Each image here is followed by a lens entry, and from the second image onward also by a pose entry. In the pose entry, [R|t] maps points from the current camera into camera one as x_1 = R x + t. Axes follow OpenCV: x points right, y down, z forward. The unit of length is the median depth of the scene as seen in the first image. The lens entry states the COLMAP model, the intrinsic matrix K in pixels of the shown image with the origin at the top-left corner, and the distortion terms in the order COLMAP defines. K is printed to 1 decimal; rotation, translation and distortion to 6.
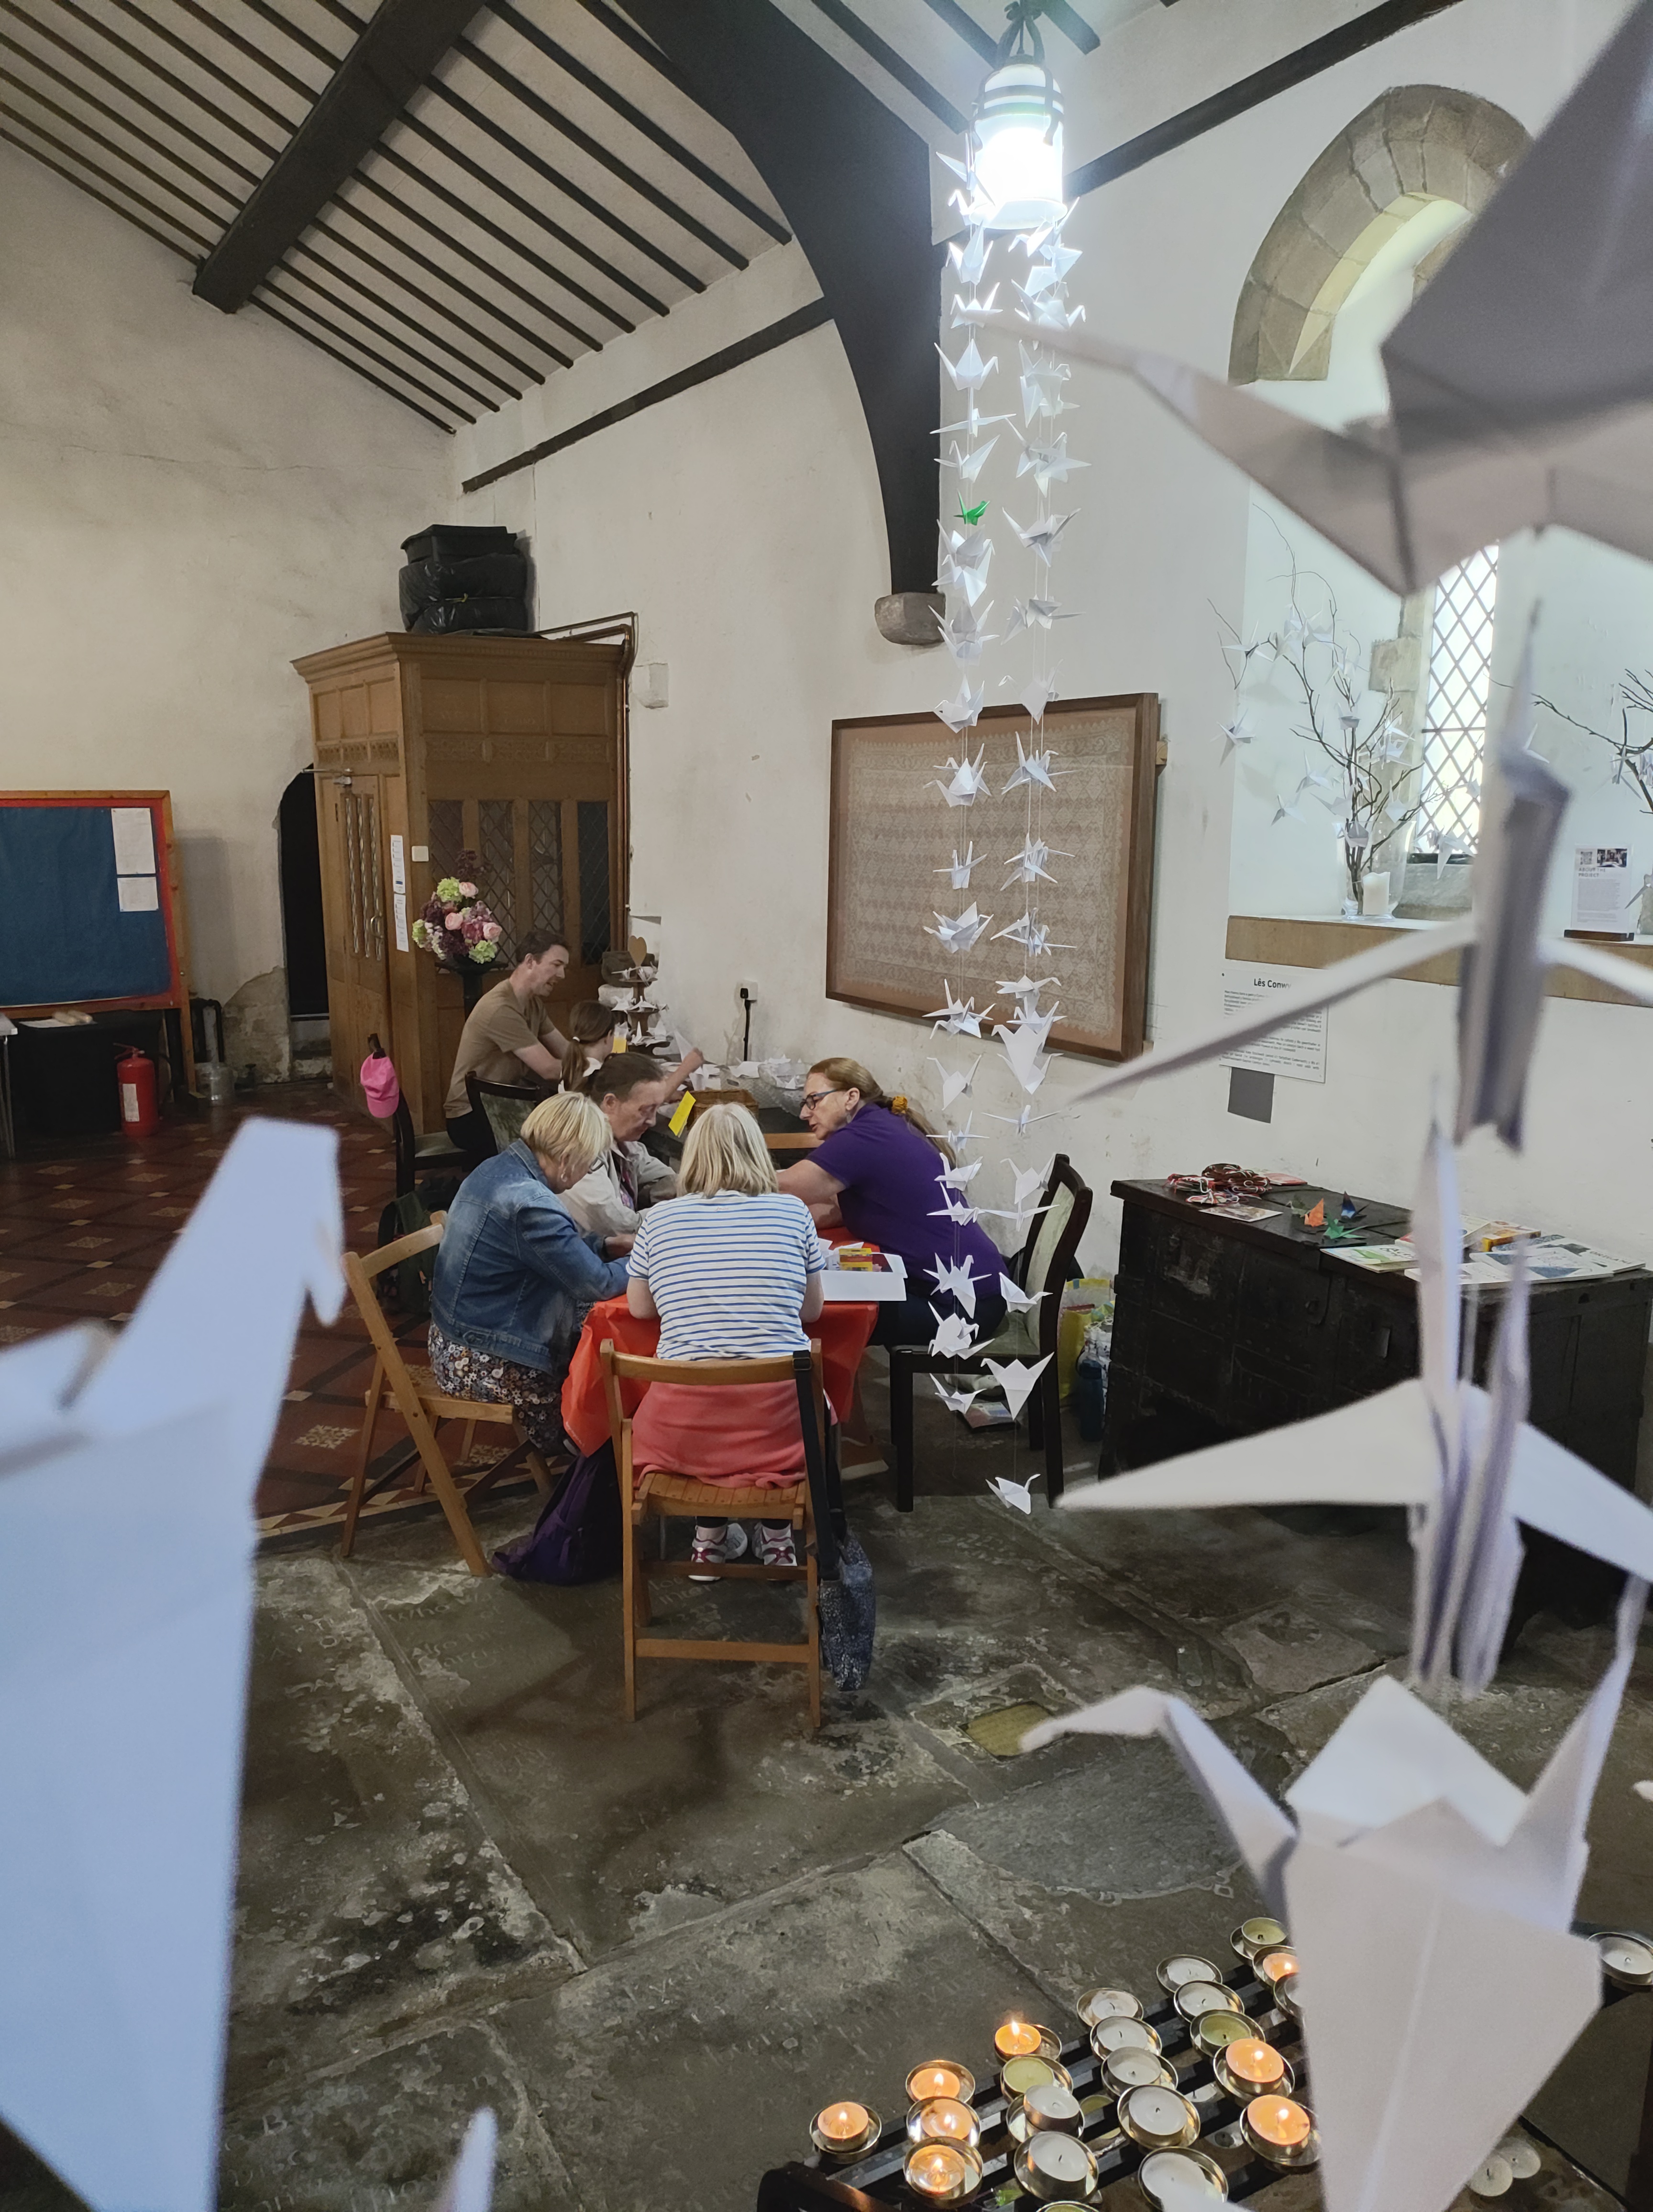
lens RADIAL K [[1643.2, 0, 809.3], [0, 1643.2, 1069.4], [0, 0, 1]] dist [0.061973, -0.073423]
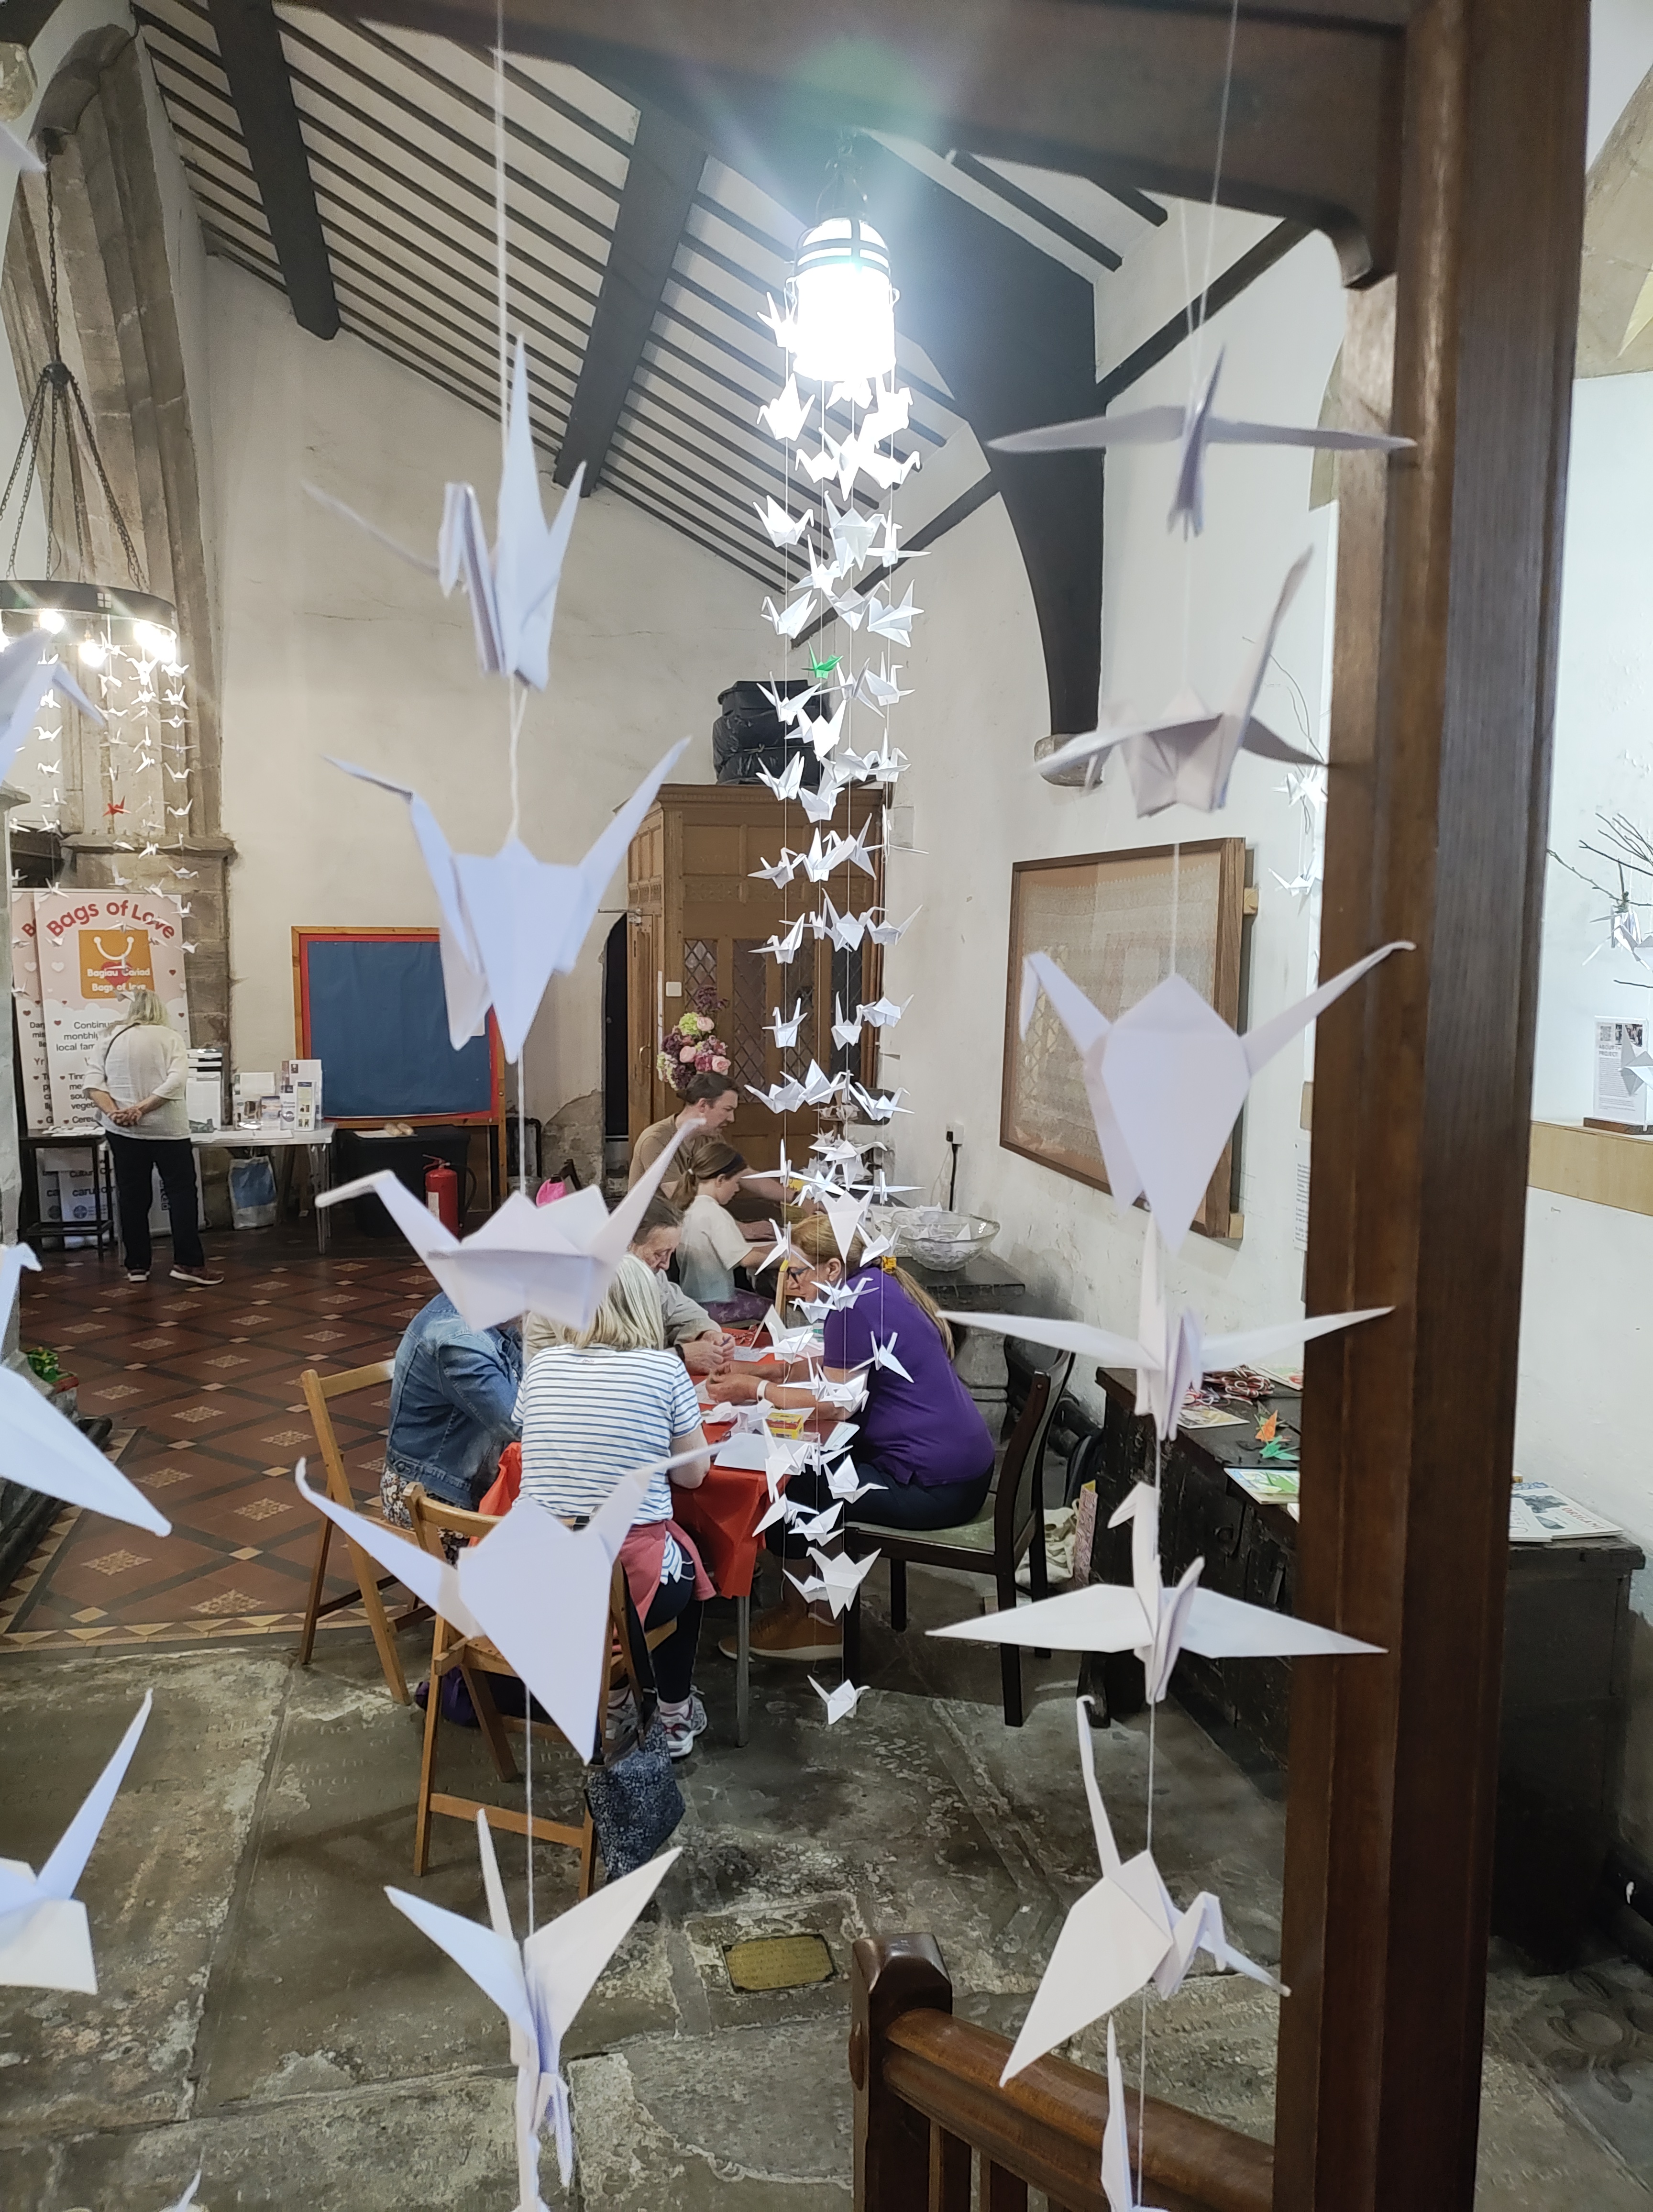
lens RADIAL K [[1643.2, 0, 838.2], [0, 1643.2, 1089.7], [0, 0, 1]] dist [0.061973, -0.073423]
pose [[0.949588, 0.038017, -0.311188, 0.363207], [-0.057715, 0.996854, -0.054332, -0.031140], [0.308144, 0.069553, 0.948794, 0.086072]]
